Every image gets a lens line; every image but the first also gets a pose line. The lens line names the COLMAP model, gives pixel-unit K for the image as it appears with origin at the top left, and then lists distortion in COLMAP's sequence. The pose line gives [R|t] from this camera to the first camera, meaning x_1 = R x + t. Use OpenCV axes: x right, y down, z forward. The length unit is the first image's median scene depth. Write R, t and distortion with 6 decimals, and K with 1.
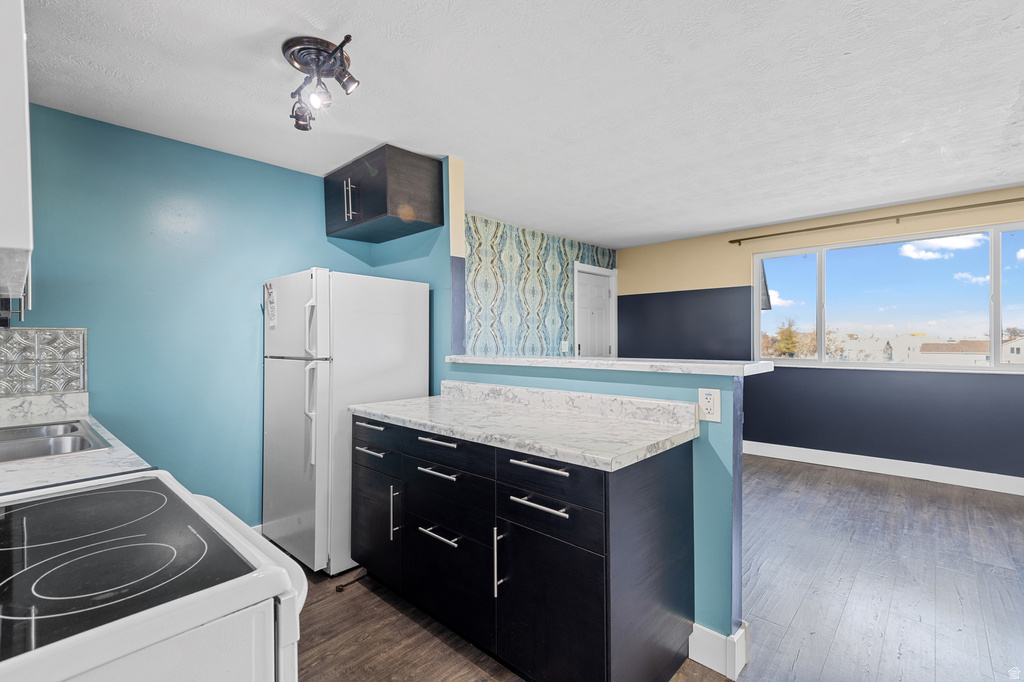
lens RADIAL K [[461.3, 0, 512.7], [0, 461.3, 341.9], [0, 0, 1]] dist [0.023237, -0.011573]
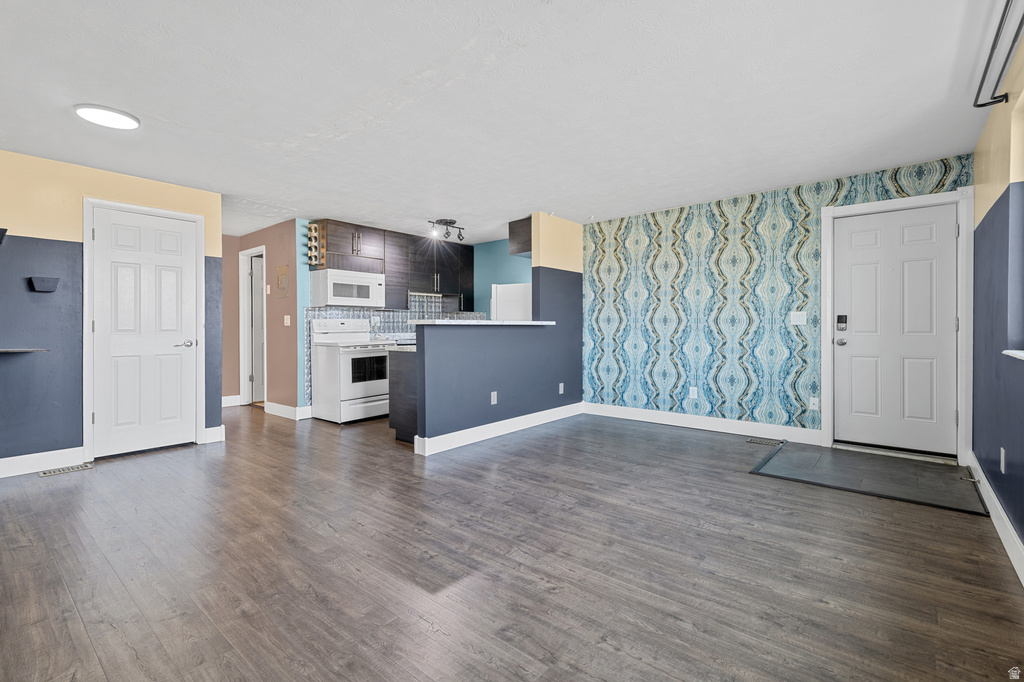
lens RADIAL K [[461.3, 0, 502.2], [0, 461.3, 331.1], [0, 0, 1]] dist [0.023237, -0.011573]
pose [[0.028944, 0.014690, -0.999473, 1.099497], [-0.003388, 0.999888, 0.014598, 0.027910], [0.999575, 0.002964, 0.028990, 0.535149]]
